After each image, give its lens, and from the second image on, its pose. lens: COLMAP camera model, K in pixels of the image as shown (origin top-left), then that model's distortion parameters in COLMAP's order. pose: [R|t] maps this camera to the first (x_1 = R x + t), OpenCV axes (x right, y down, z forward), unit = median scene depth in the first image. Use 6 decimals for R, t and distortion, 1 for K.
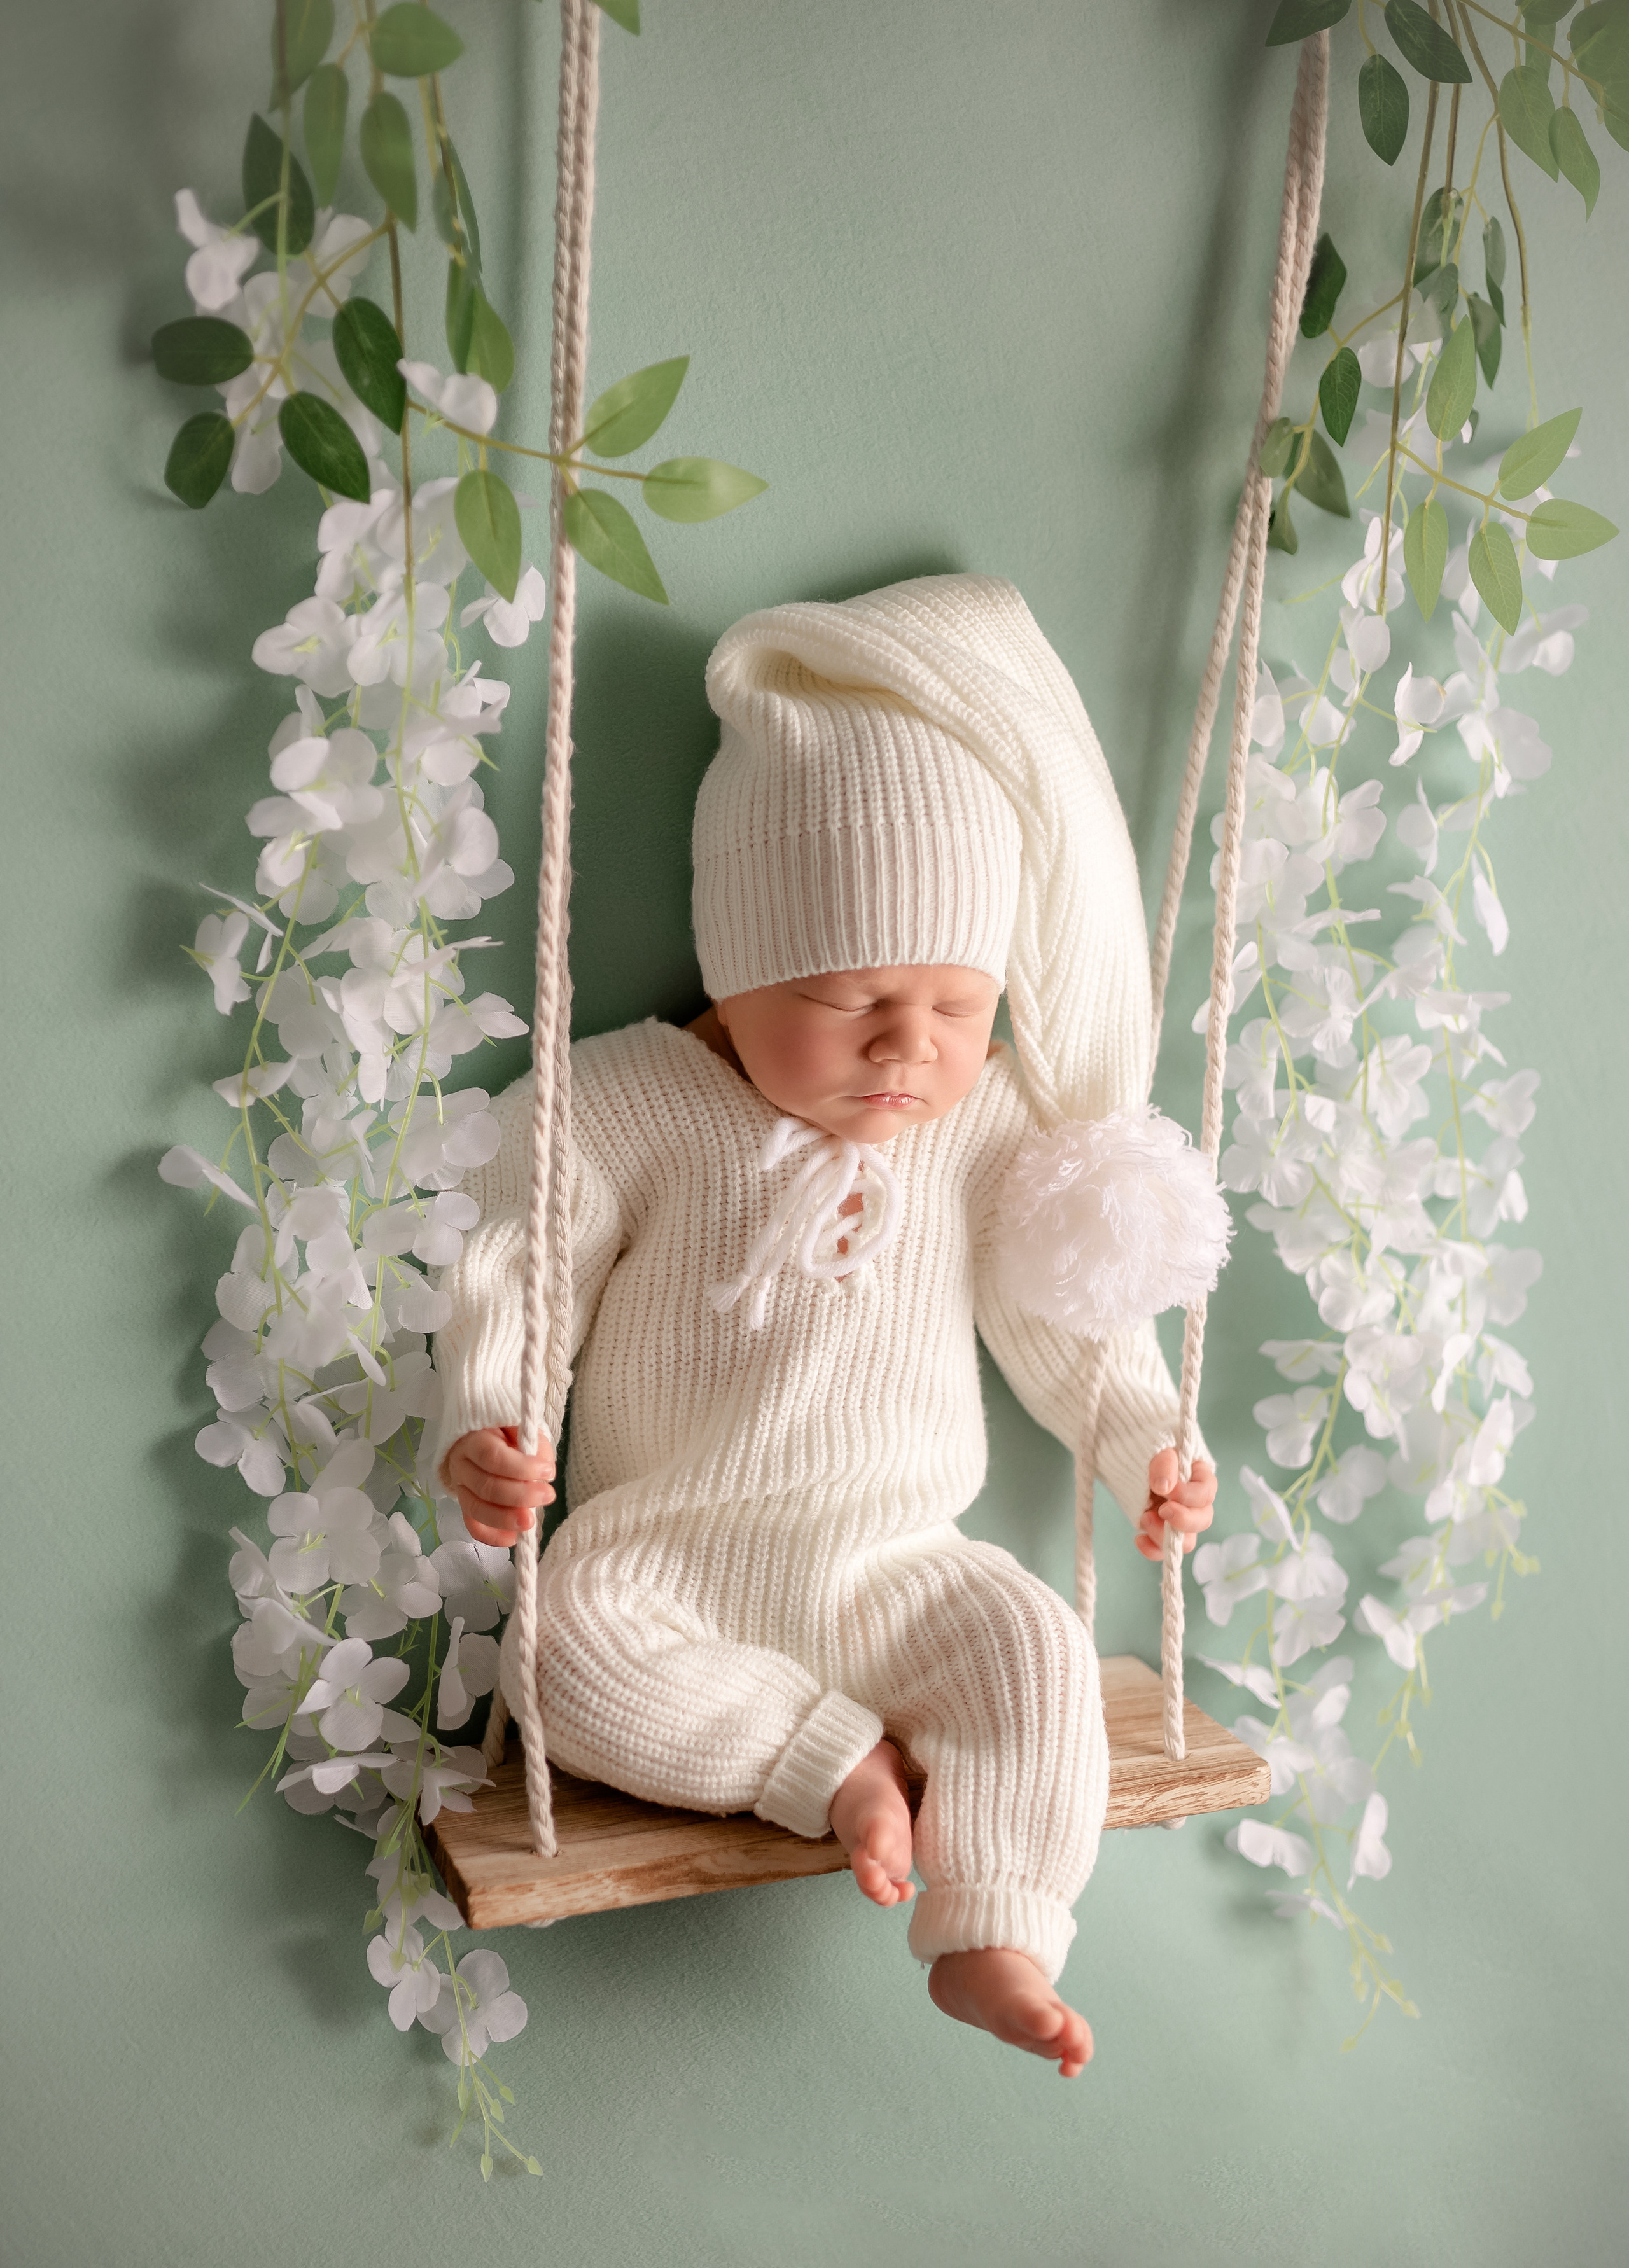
lens RADIAL K [[2273.0, 0, 812.3], [0, 2273.0, 1234.7], [0, 0, 1]] dist [-0.132589, 0.019706]
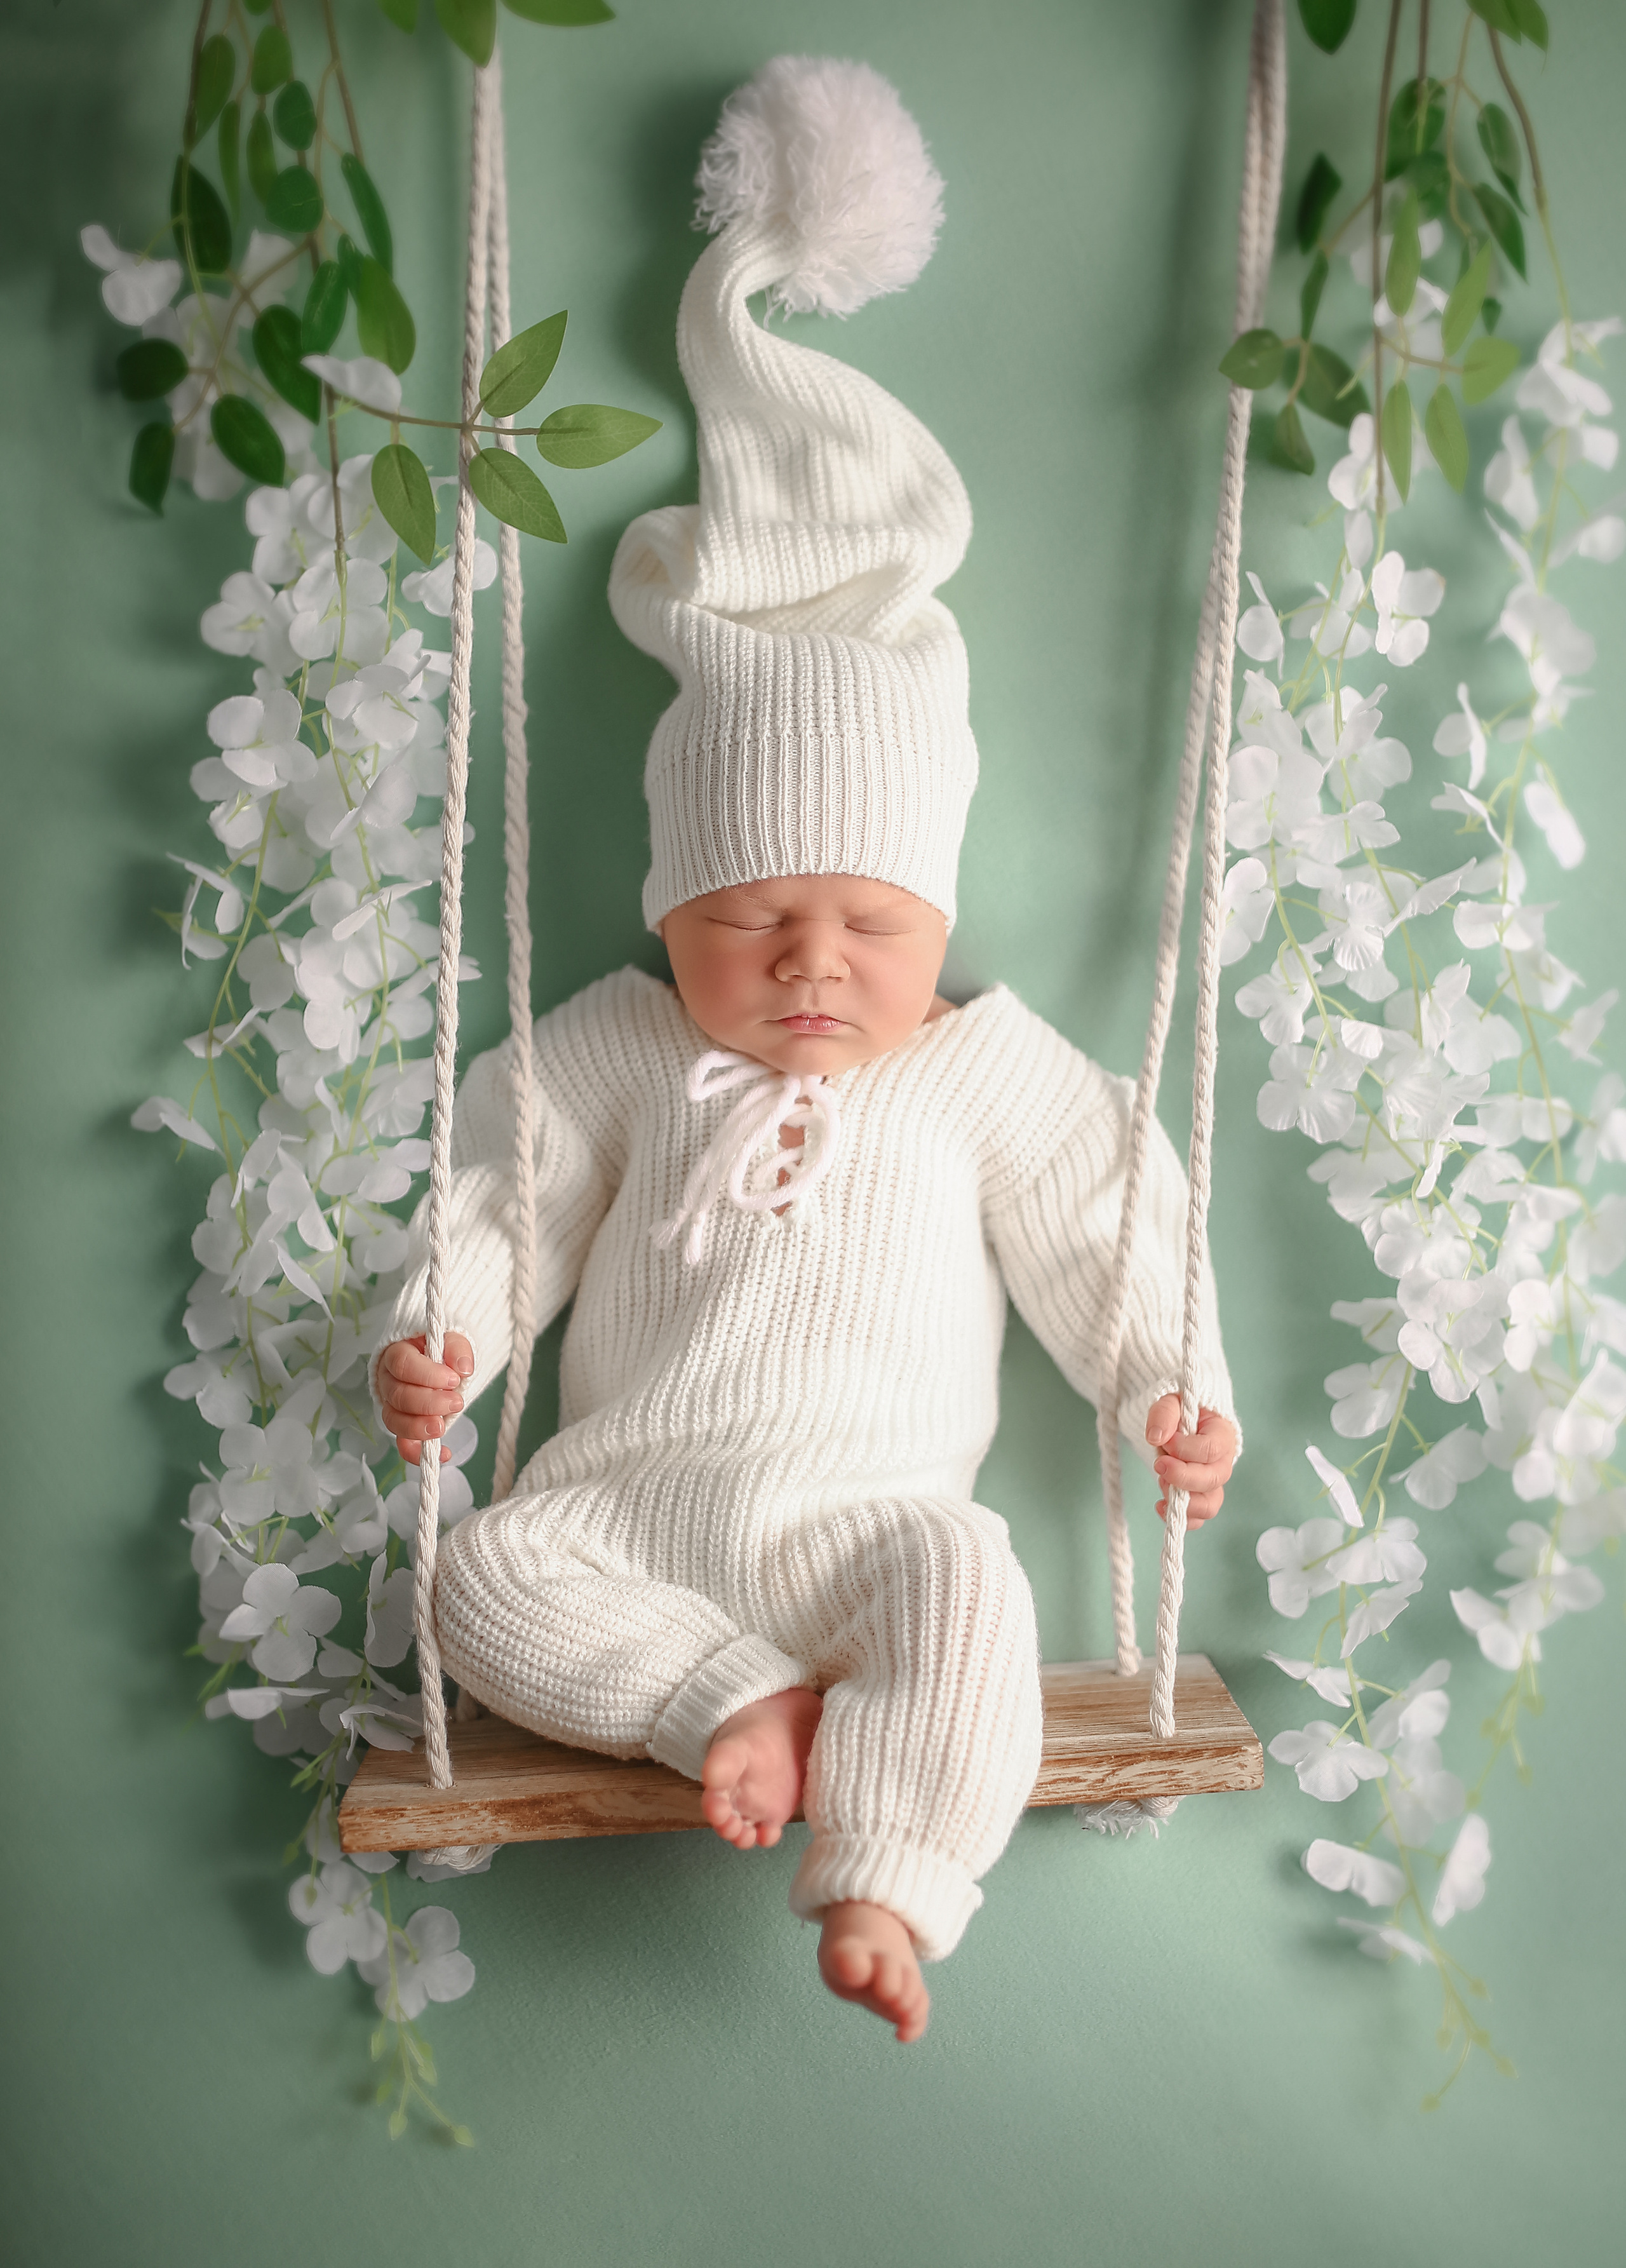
lens RADIAL K [[2254.4, 0, 813.0], [0, 2254.4, 1134.0], [0, 0, 1]] dist [-0.121056, -0.000099]
pose [[0.958663, -0.044853, -0.280988, 0.307128], [0.006115, 0.990518, -0.137248, 0.122115], [0.284480, 0.129857, 0.949847, 0.084543]]
